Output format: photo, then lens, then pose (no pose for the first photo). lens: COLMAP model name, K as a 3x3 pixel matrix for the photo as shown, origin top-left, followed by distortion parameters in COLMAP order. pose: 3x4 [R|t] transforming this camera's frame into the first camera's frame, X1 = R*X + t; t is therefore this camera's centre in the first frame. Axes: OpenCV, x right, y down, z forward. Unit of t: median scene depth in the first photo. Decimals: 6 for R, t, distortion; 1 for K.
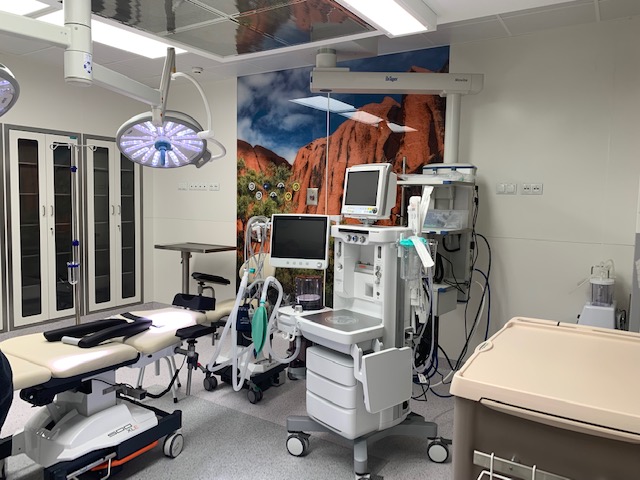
lens RADIAL K [[486.9, 0, 320.6], [0, 486.9, 238.6], [0, 0, 1]] dist [0.078508, -0.010972]
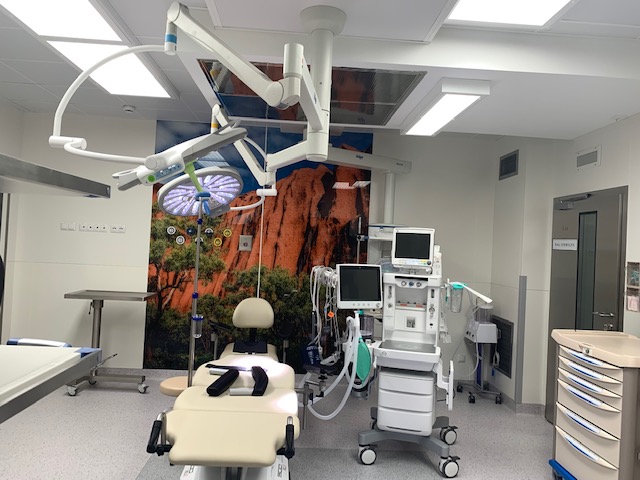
lens RADIAL K [[486.9, 0, 320.4], [0, 486.9, 238.7], [0, 0, 1]] dist [0.078508, -0.010972]
pose [[0.823404, 0.029072, 0.566711, -0.517275], [0.013788, 0.997367, -0.071199, -0.018138], [-0.567288, 0.066440, 0.820835, 0.021489]]
